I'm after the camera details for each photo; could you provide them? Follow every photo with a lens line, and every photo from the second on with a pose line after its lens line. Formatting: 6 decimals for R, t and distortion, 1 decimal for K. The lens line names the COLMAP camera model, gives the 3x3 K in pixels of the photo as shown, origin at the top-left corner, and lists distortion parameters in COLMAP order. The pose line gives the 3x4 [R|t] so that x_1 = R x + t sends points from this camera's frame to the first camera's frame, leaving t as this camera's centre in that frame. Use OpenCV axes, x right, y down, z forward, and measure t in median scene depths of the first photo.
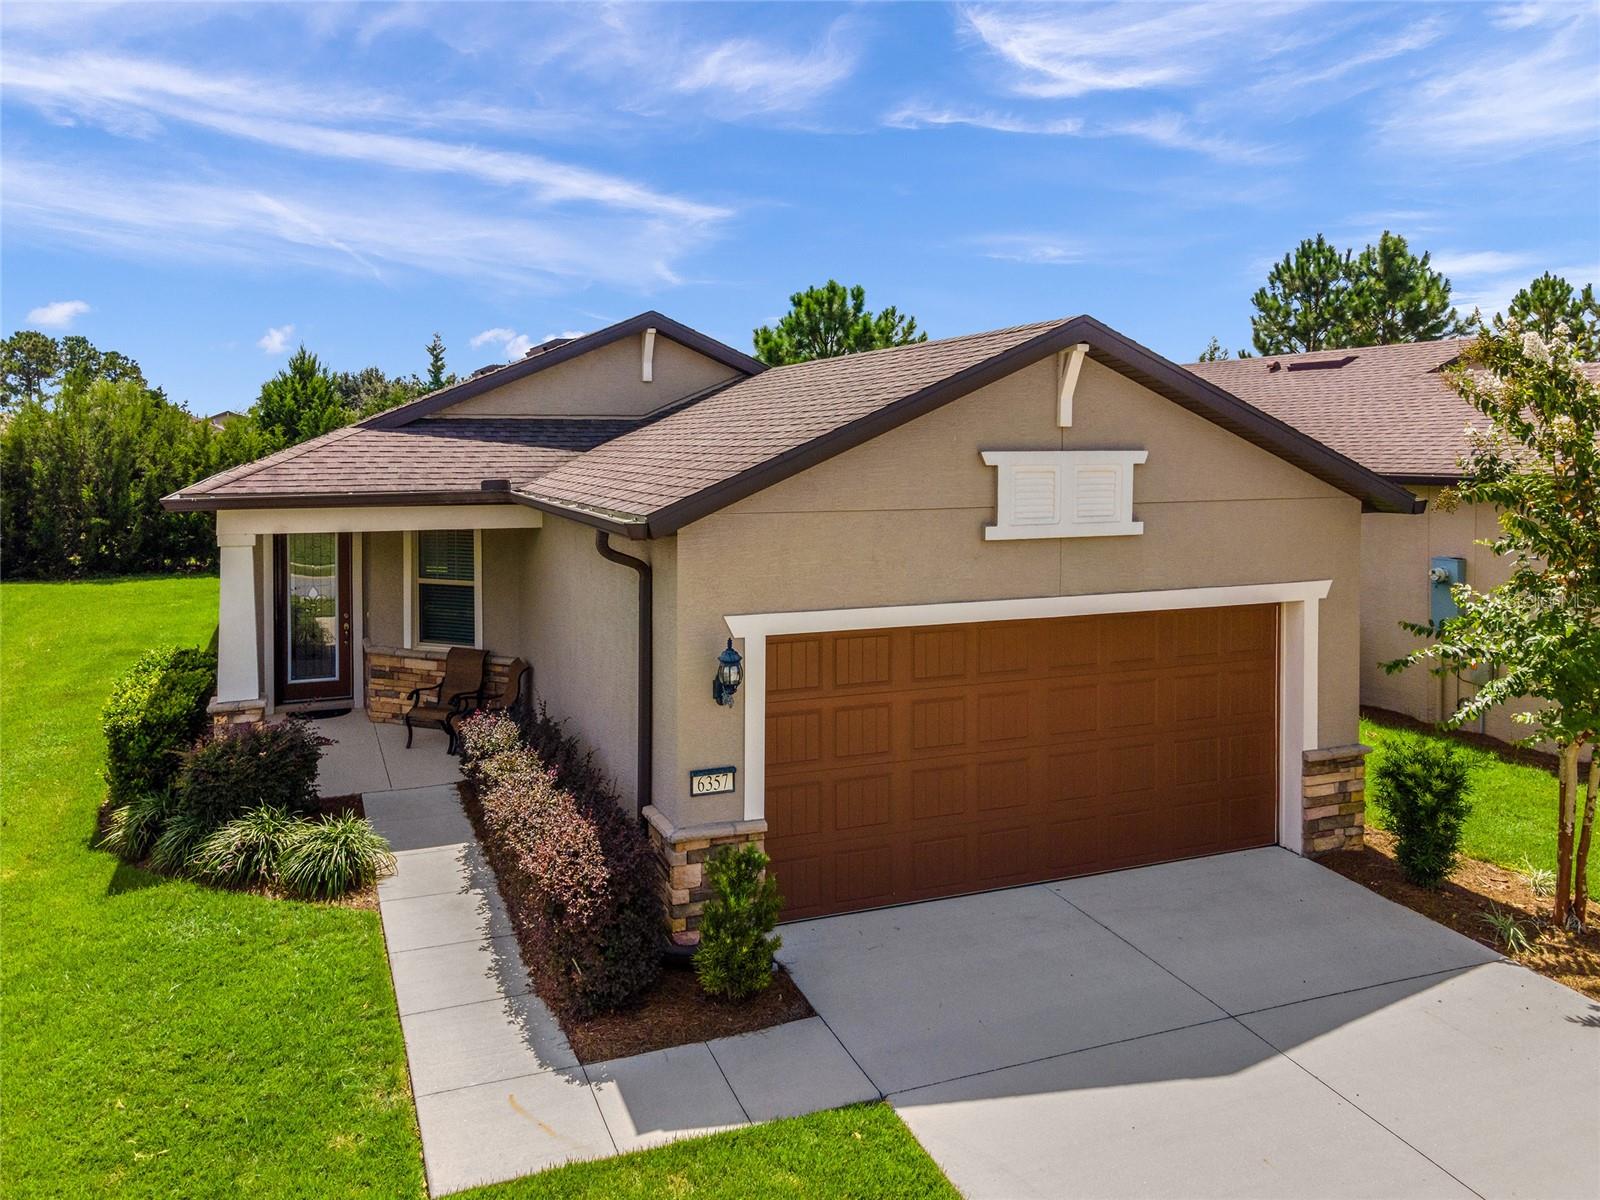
lens RADIAL K [[1224.8, 0, 800.2], [0, 1224.8, 457.5], [0, 0, 1]] dist [-0.008986, 0.059603]
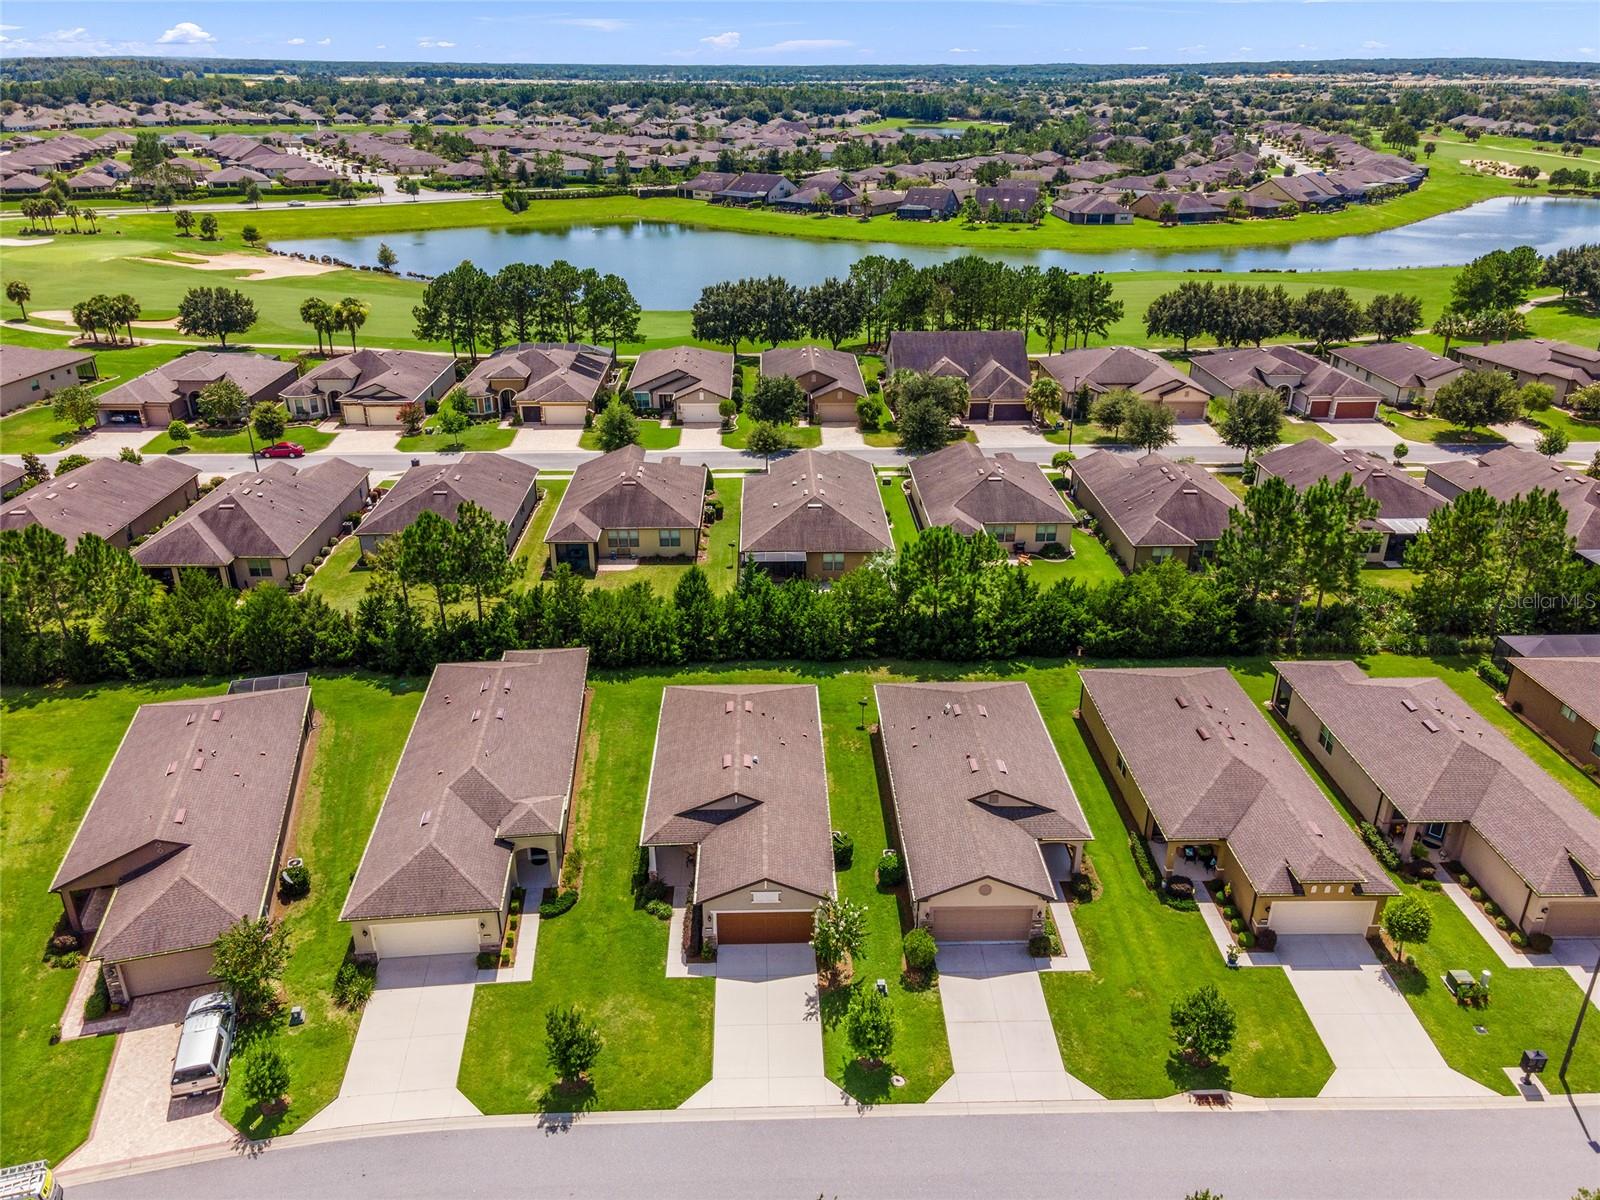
lens RADIAL K [[1182.7, 0, 800.0], [0, 1182.7, 600.0], [0, 0, 1]] dist [0.012172, 0.043227]
pose [[0.935691, 0.150073, -0.319313, 2.078994], [-0.010858, 0.916848, 0.399089, -3.776937], [0.352654, -0.369957, 0.859516, -3.587783]]
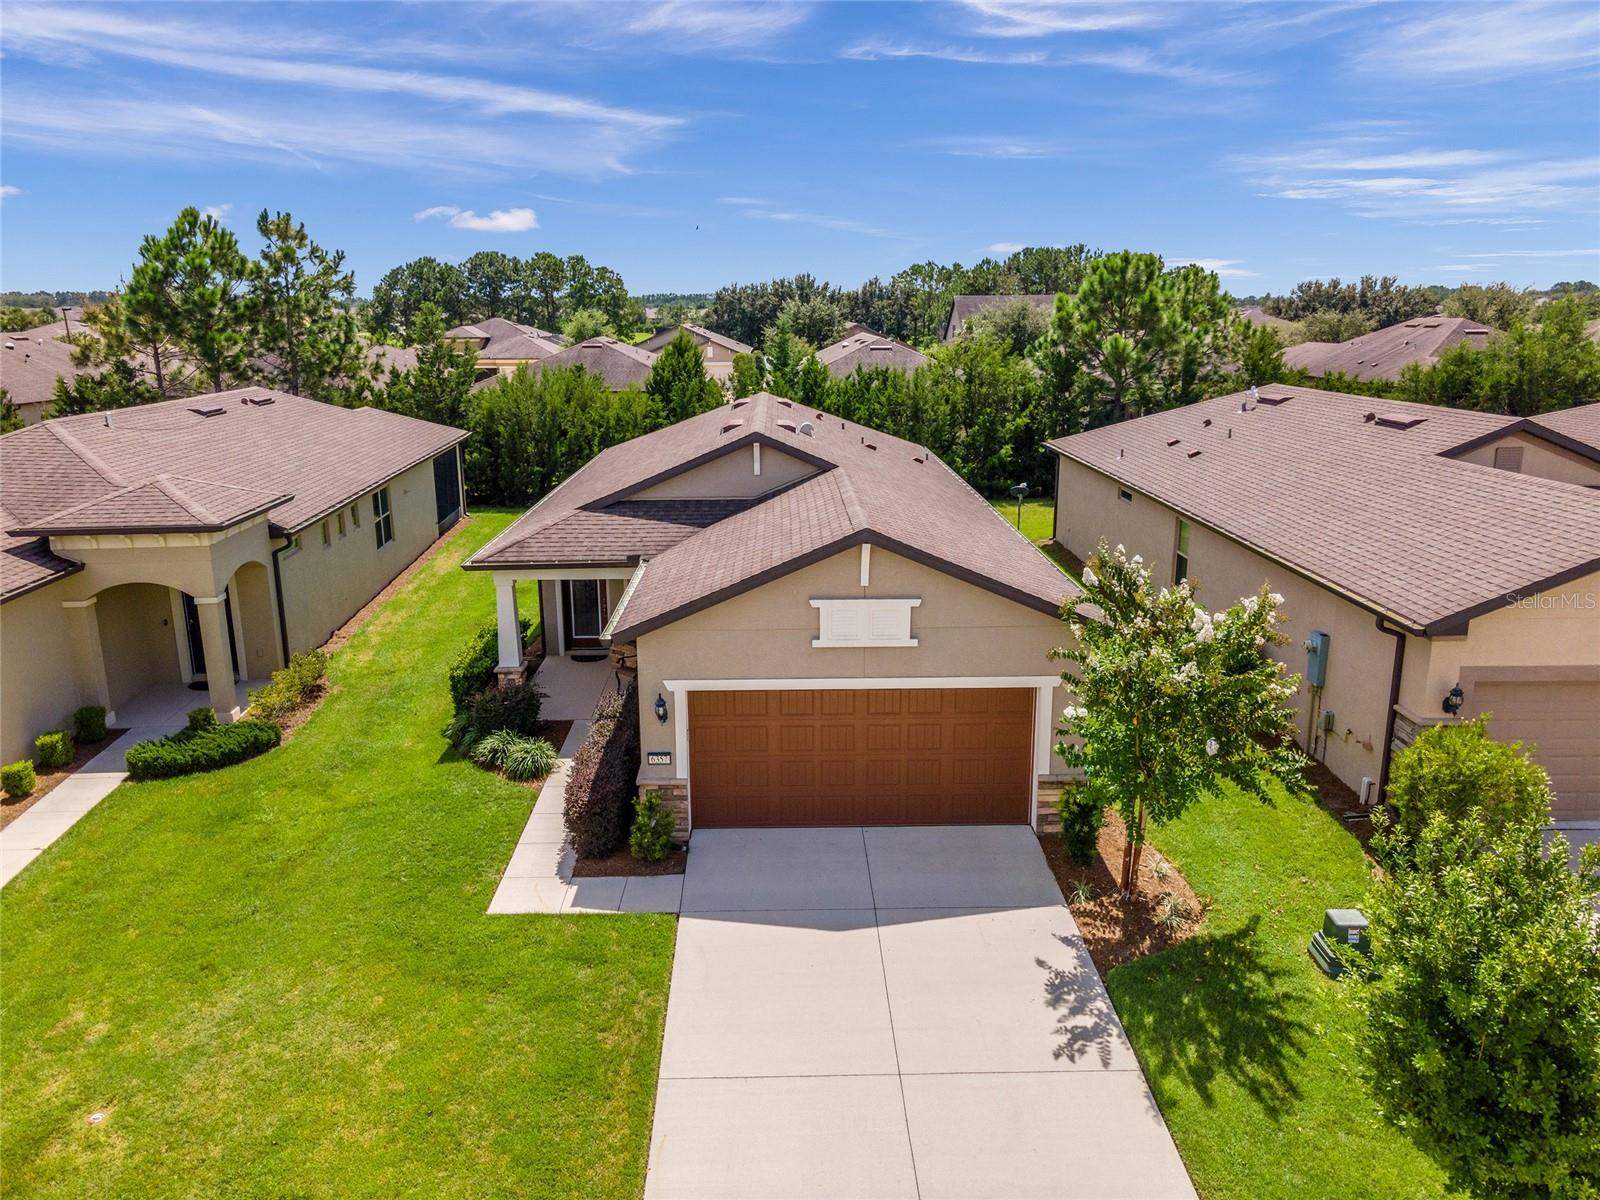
lens RADIAL K [[1170.8, 0, 800.0], [0, 1170.8, 600.0], [0, 0, 1]] dist [0.018451, 0.035008]
pose [[0.931109, 0.083209, -0.355123, 0.710124], [0.000075, 0.973587, 0.228317, -0.378131], [0.364741, -0.212615, 0.906509, -0.534900]]
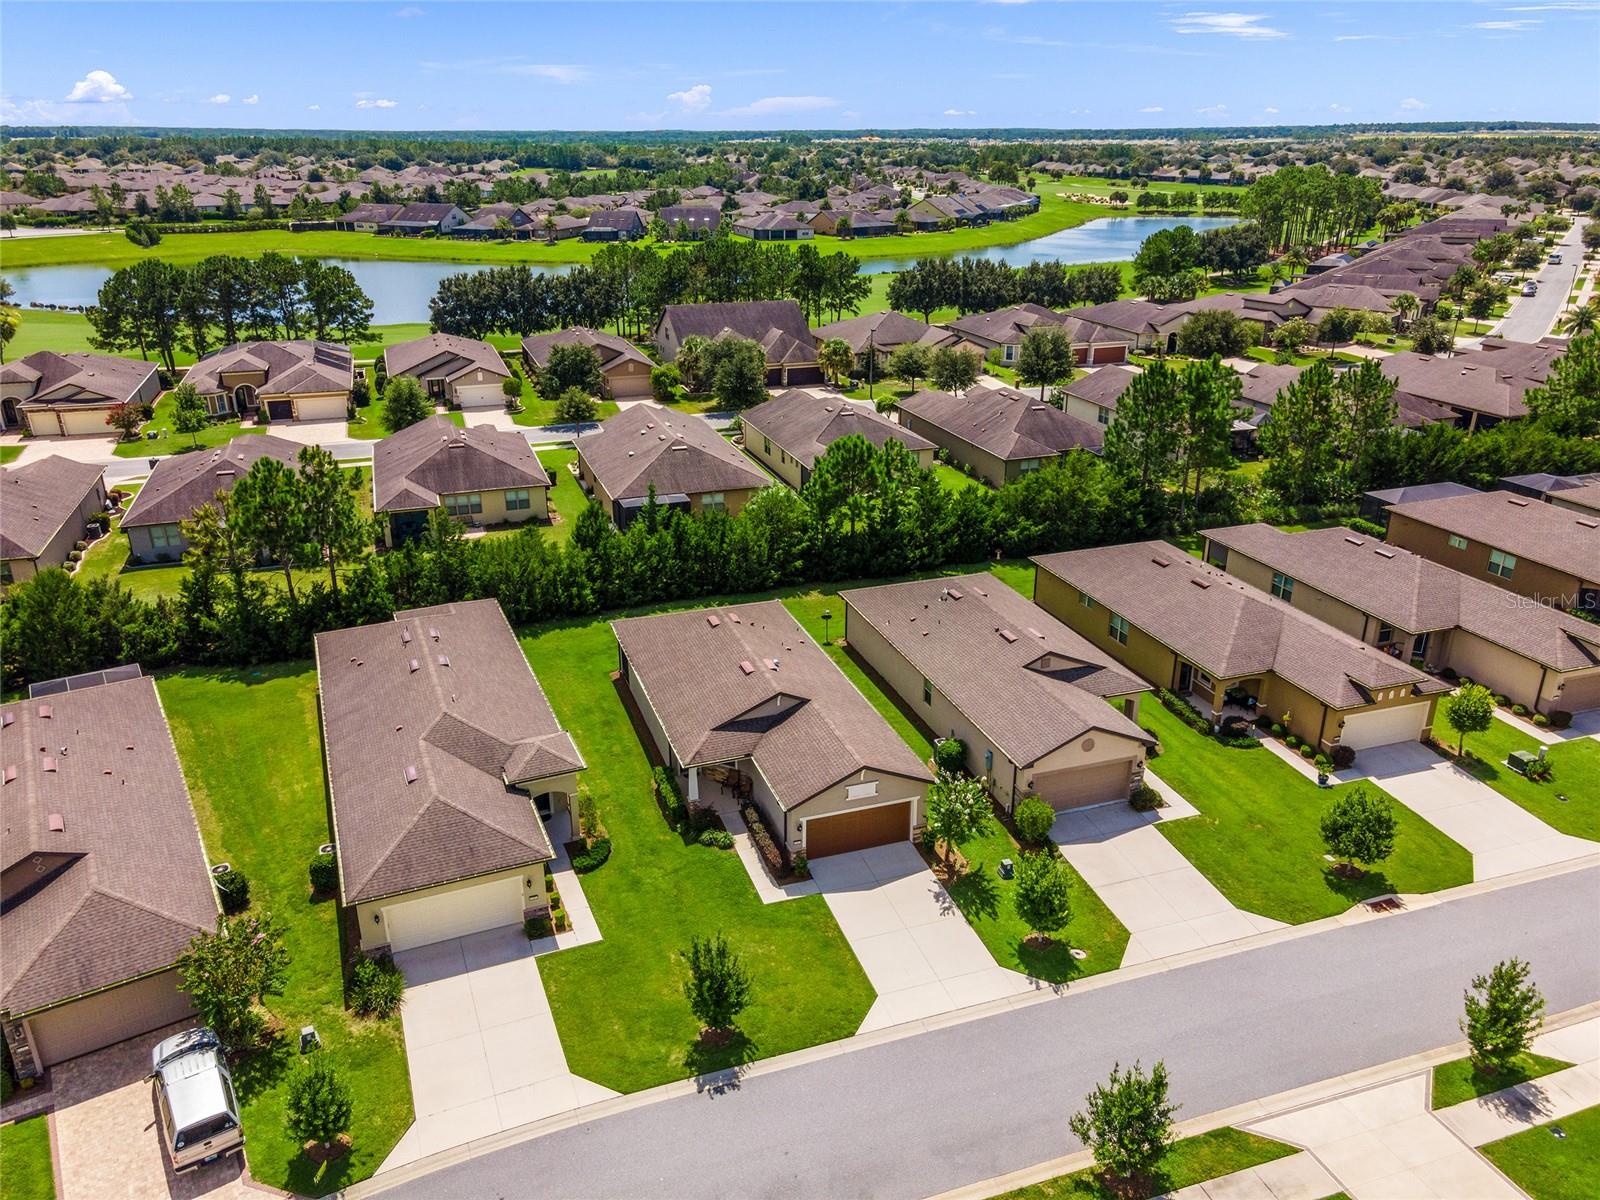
lens RADIAL K [[1170.8, 0, 800.0], [0, 1170.8, 600.0], [0, 0, 1]] dist [0.018451, 0.035008]
pose [[0.998249, 0.022726, -0.054620, 0.203983], [-0.001759, 0.934270, 0.356563, -2.572552], [0.059133, -0.355843, 0.932673, -3.503340]]
